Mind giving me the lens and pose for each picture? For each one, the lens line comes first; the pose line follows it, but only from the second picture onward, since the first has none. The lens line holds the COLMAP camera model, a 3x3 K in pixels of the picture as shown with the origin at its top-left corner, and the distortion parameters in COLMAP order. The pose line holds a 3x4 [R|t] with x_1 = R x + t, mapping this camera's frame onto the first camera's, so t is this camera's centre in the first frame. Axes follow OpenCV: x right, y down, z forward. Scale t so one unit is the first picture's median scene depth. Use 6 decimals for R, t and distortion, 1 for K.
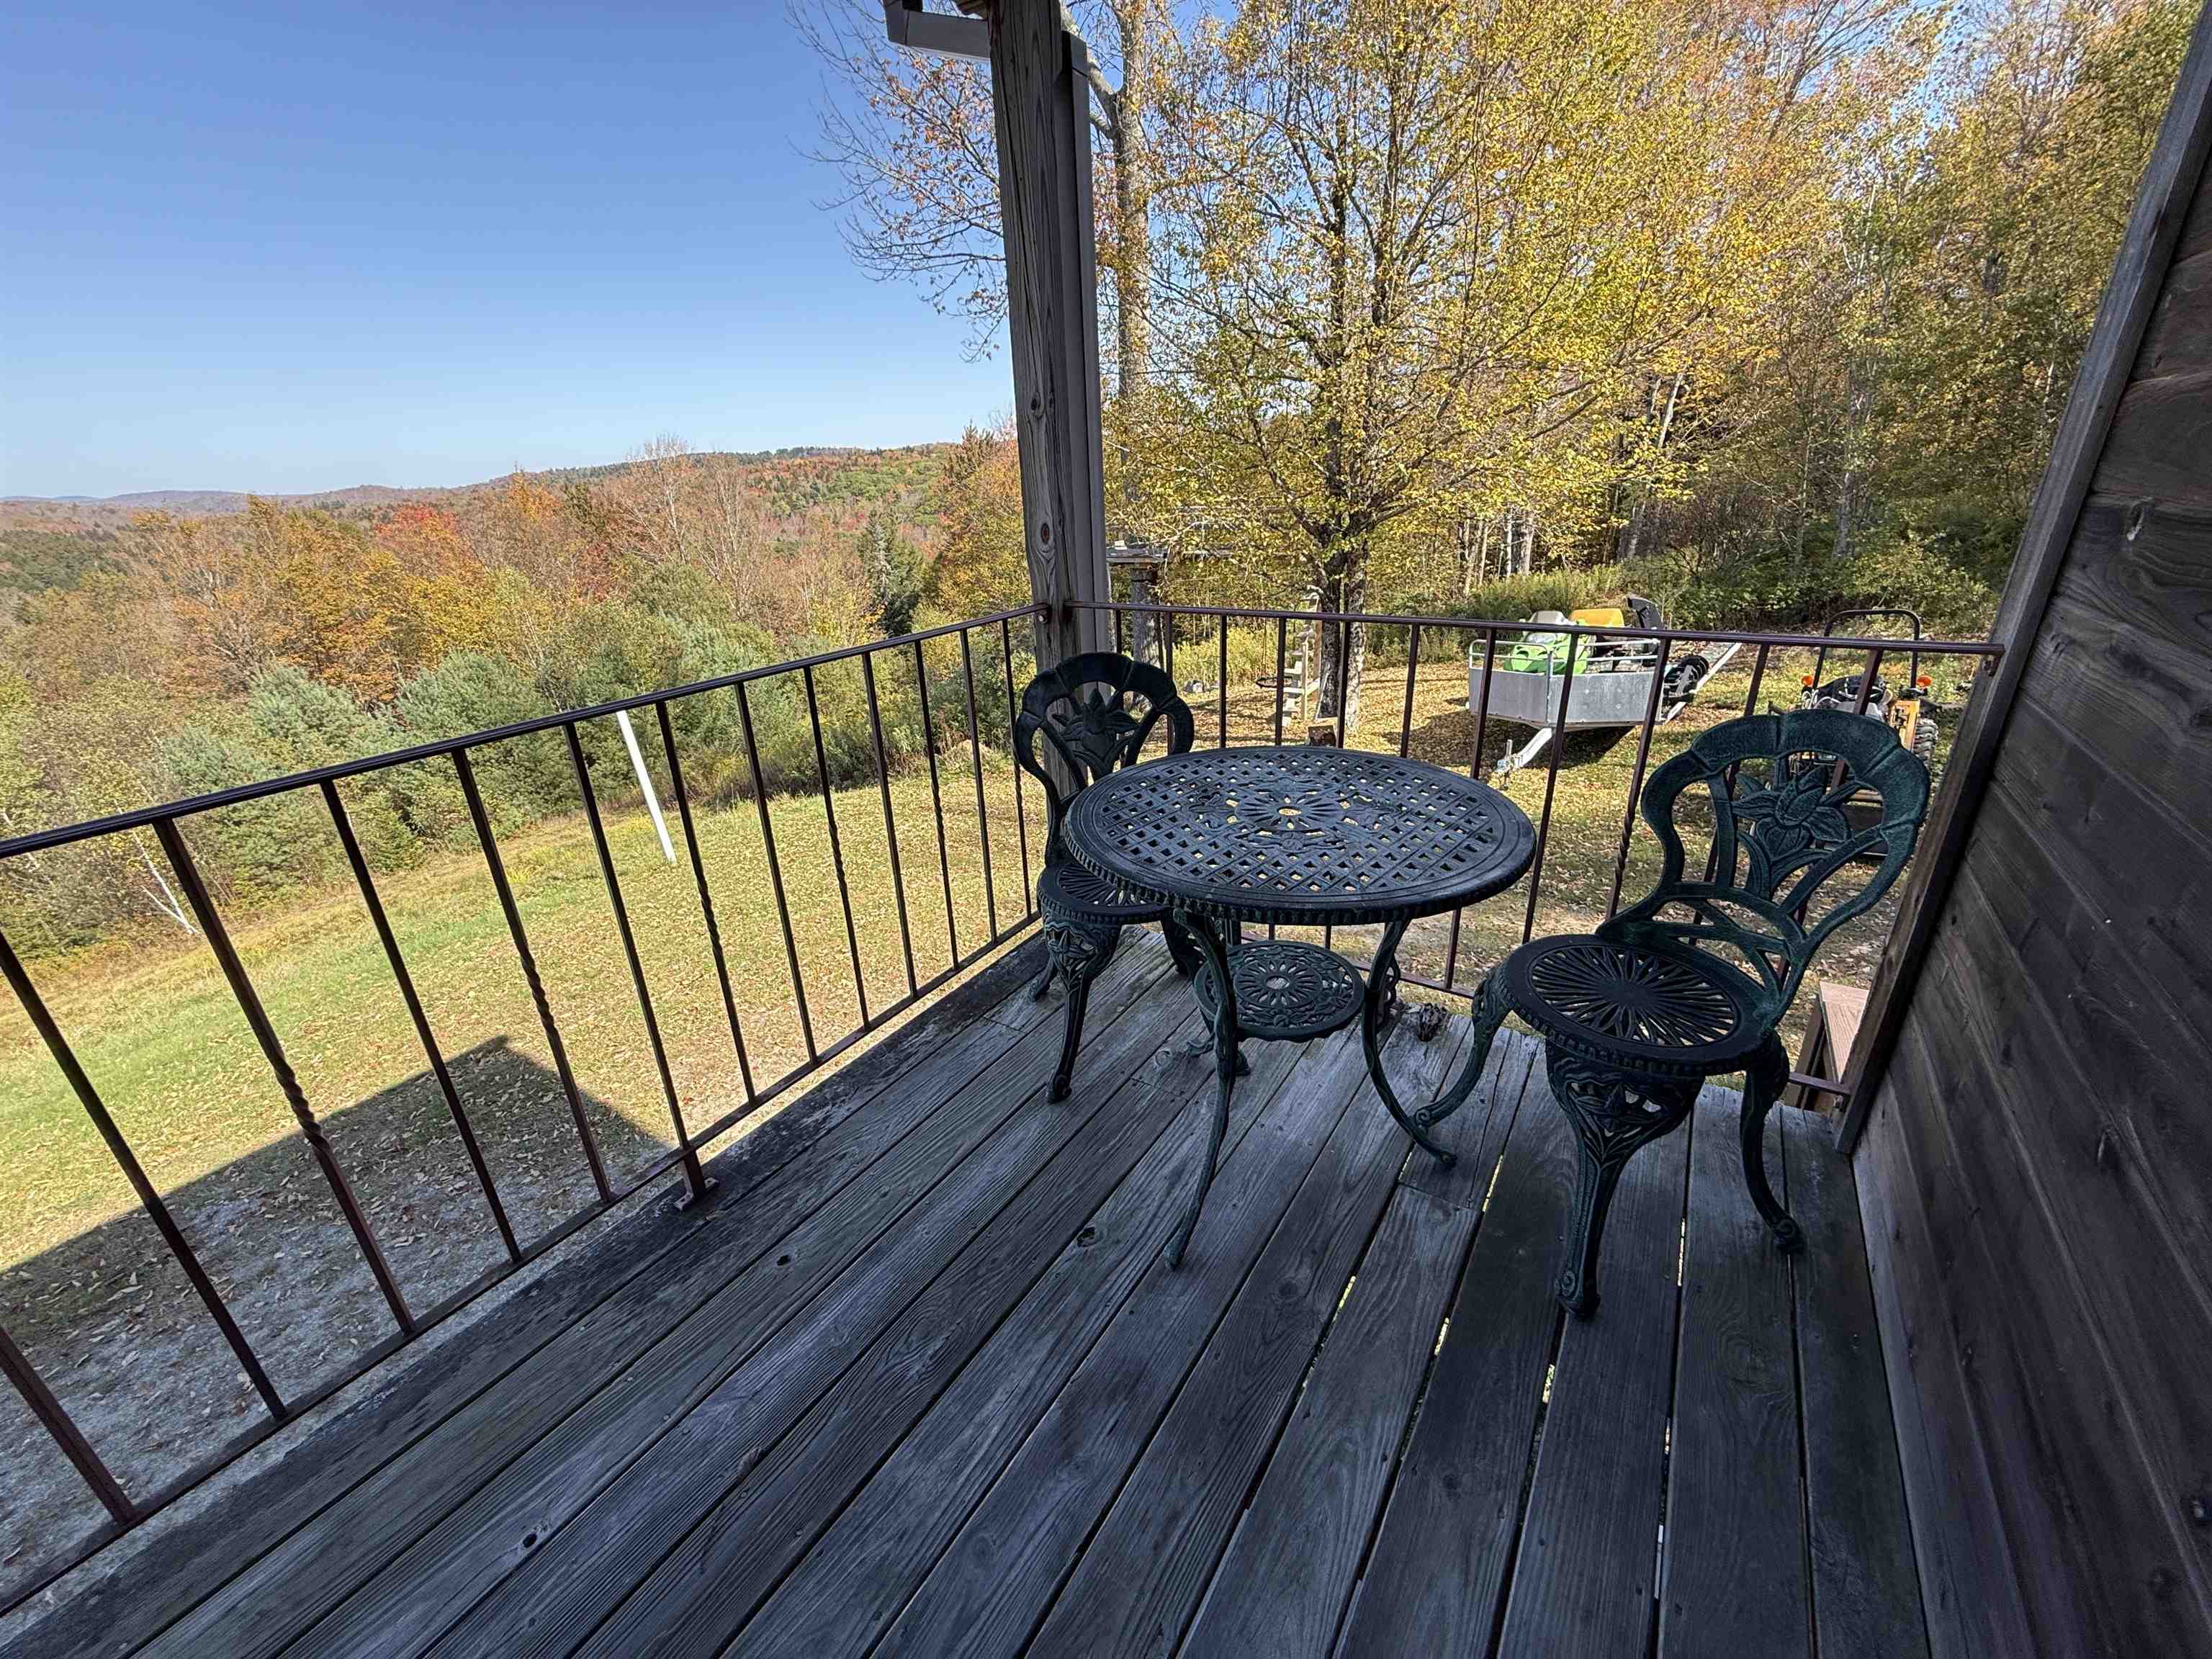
lens RADIAL K [[880.3, 0, 1103.7], [0, 880.3, 830.5], [0, 0, 1]] dist [0.000609, -0.000243]
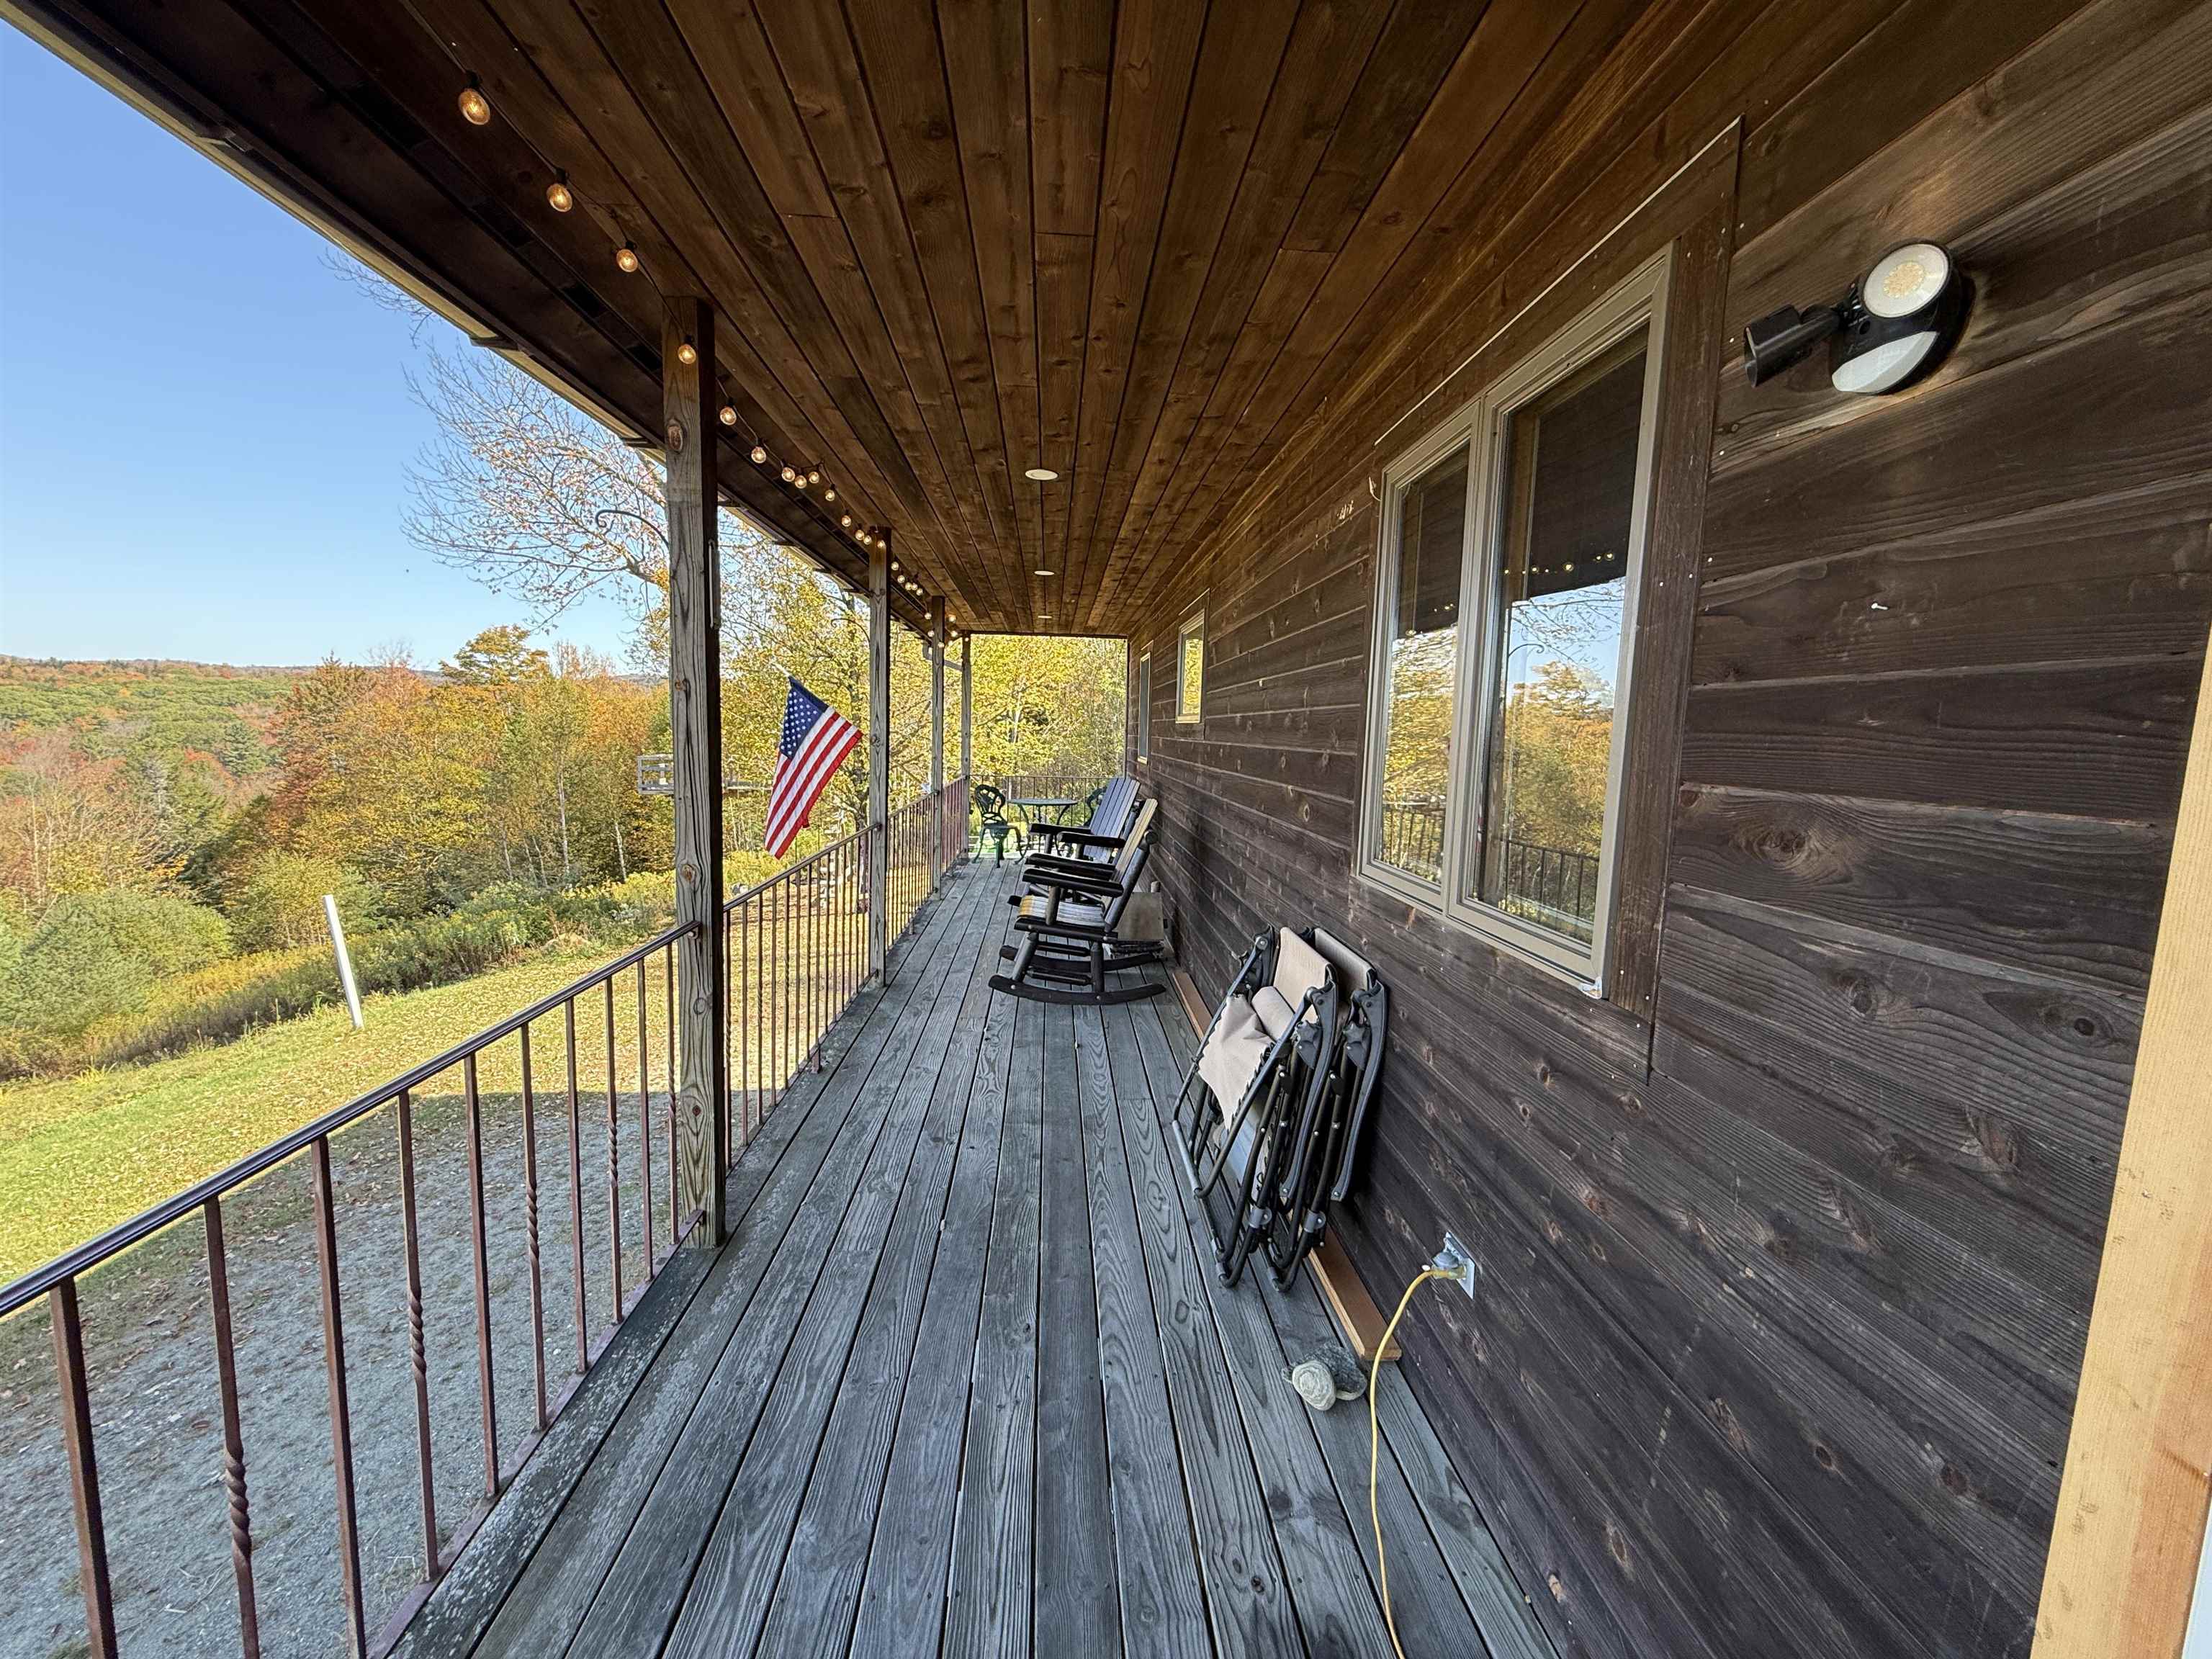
lens RADIAL K [[880.3, 0, 1103.7], [0, 880.3, 830.5], [0, 0, 1]] dist [0.000609, -0.000243]
pose [[0.799812, -0.007576, 0.600203, -0.098111], [0.171509, 0.961118, -0.216416, 0.049312], [-0.575227, 0.276033, 0.770013, -0.123529]]
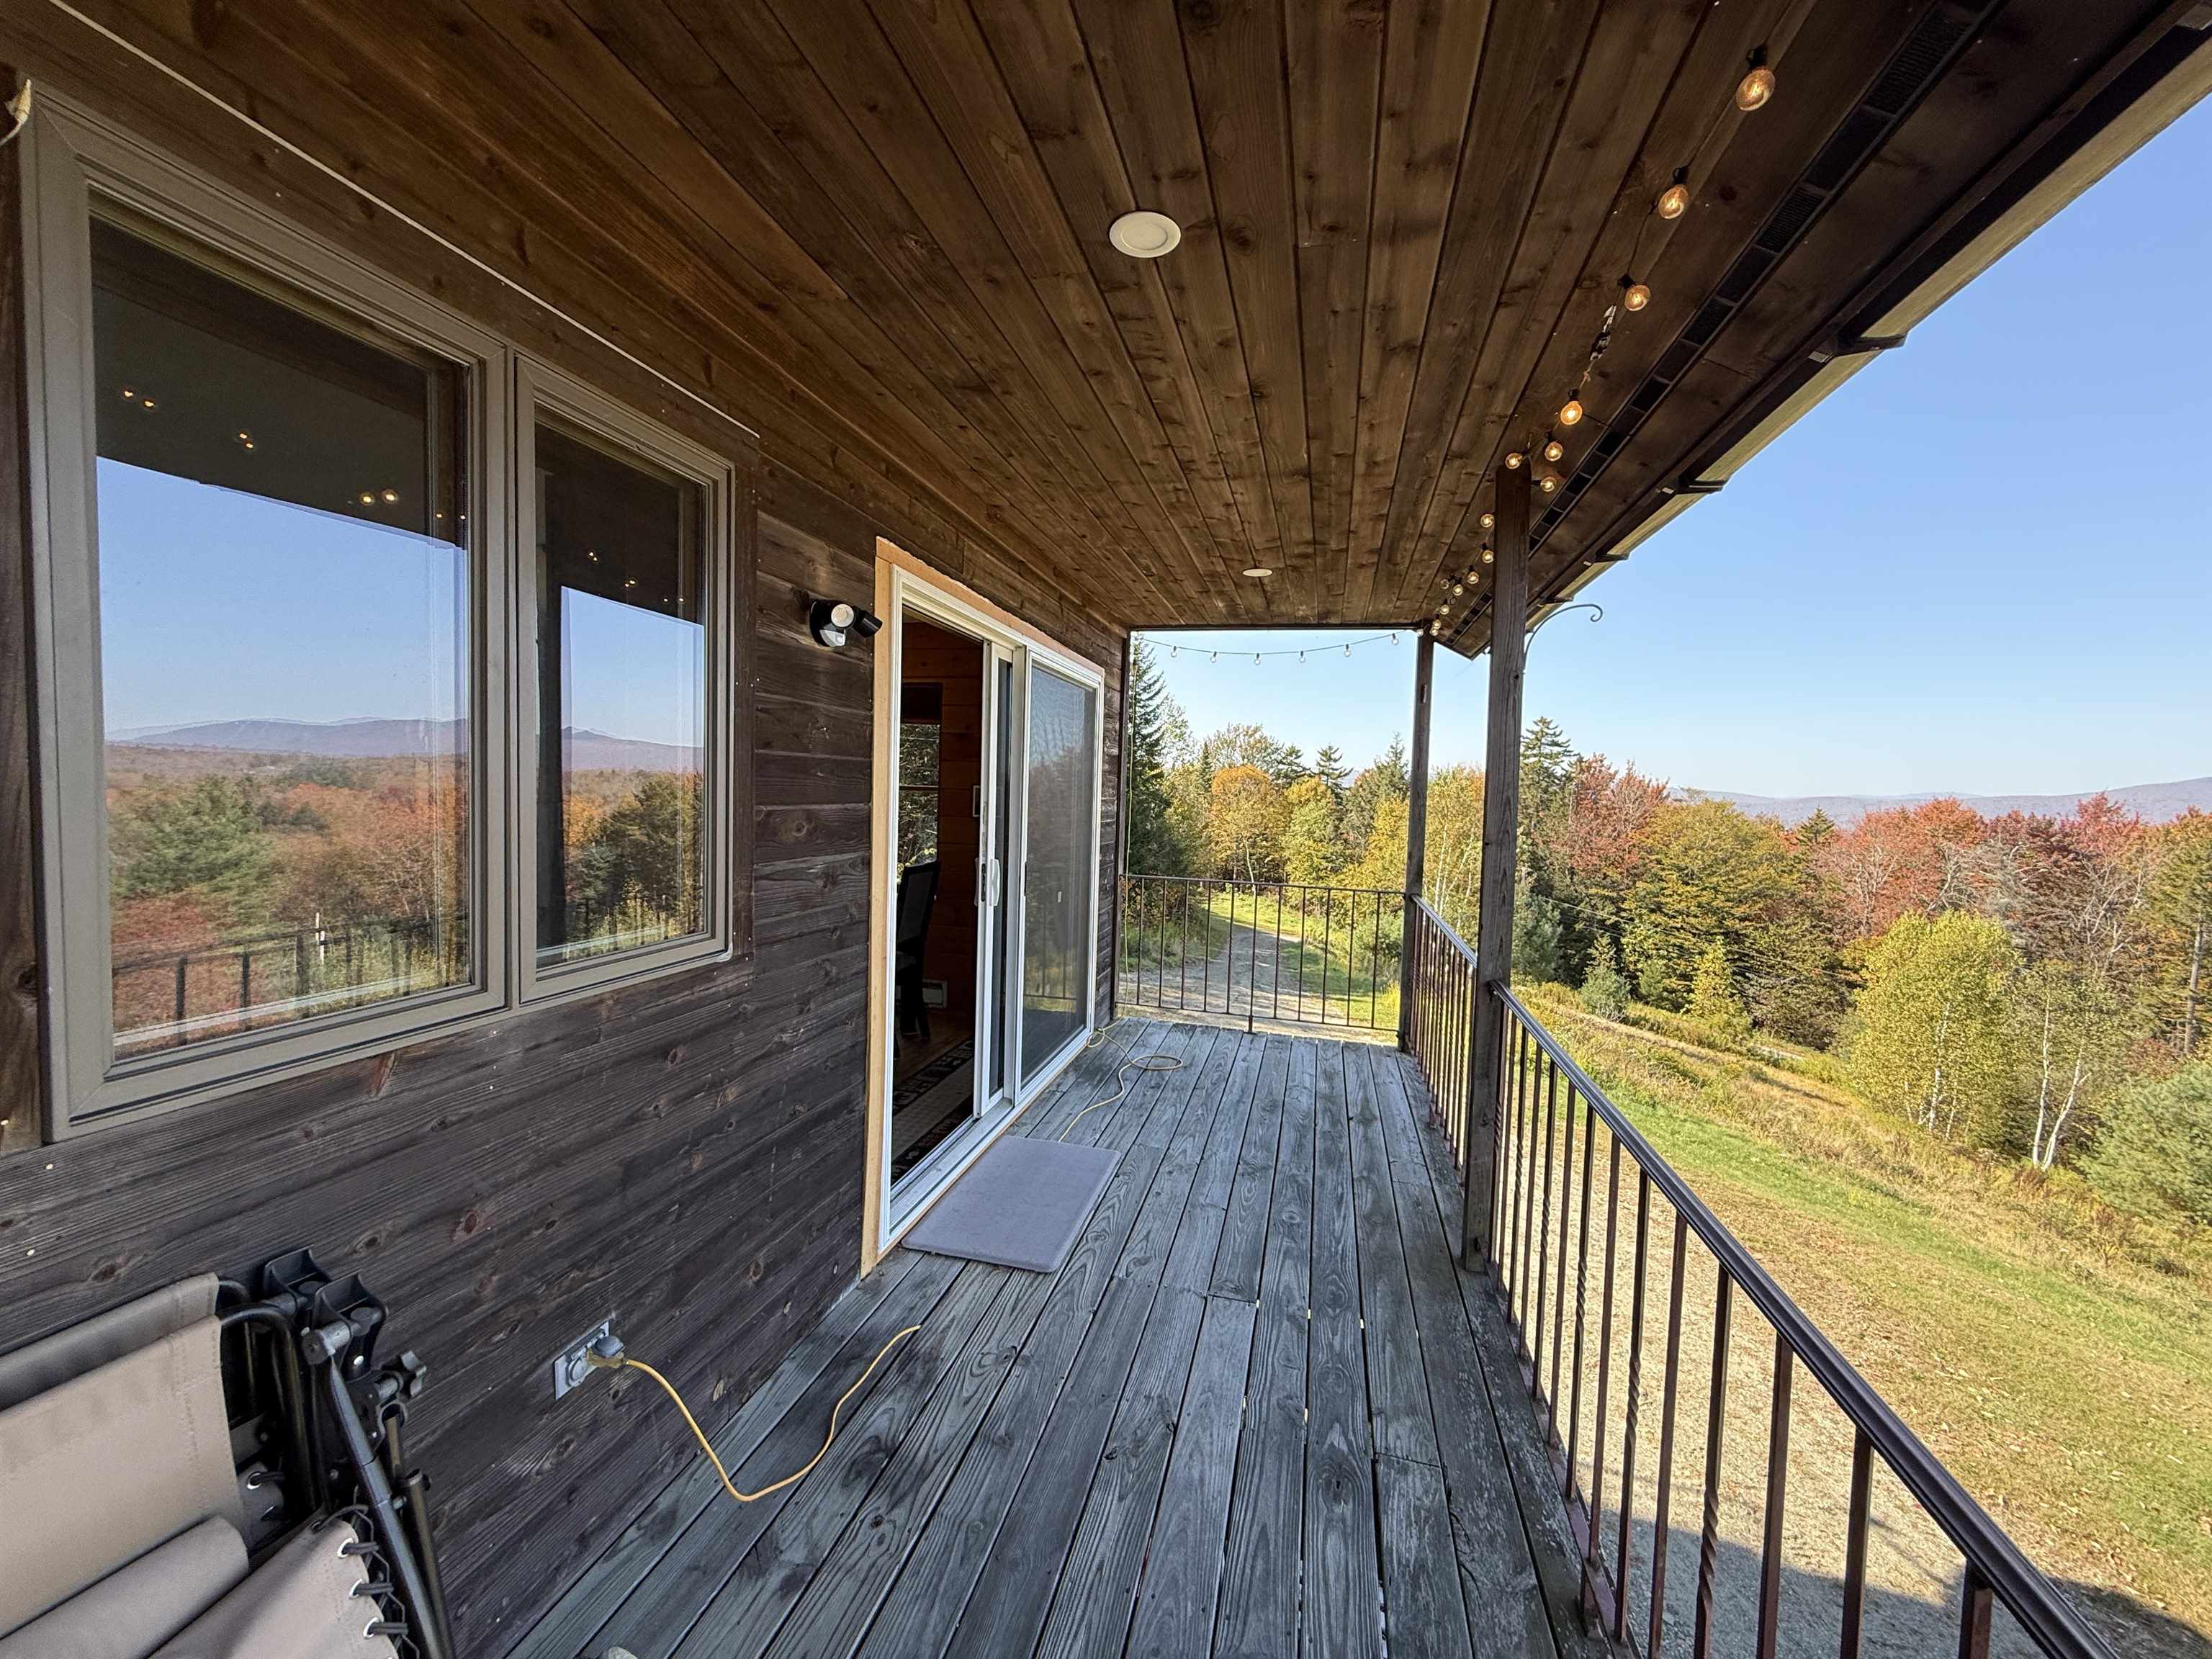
lens RADIAL K [[880.3, 0, 1103.7], [0, 880.3, 830.5], [0, 0, 1]] dist [0.000609, -0.000243]
pose [[-0.945776, 0.025681, -0.323804, -0.072976], [-0.117250, 0.902668, 0.414057, 0.027528], [0.302921, 0.429571, -0.850710, -0.073805]]
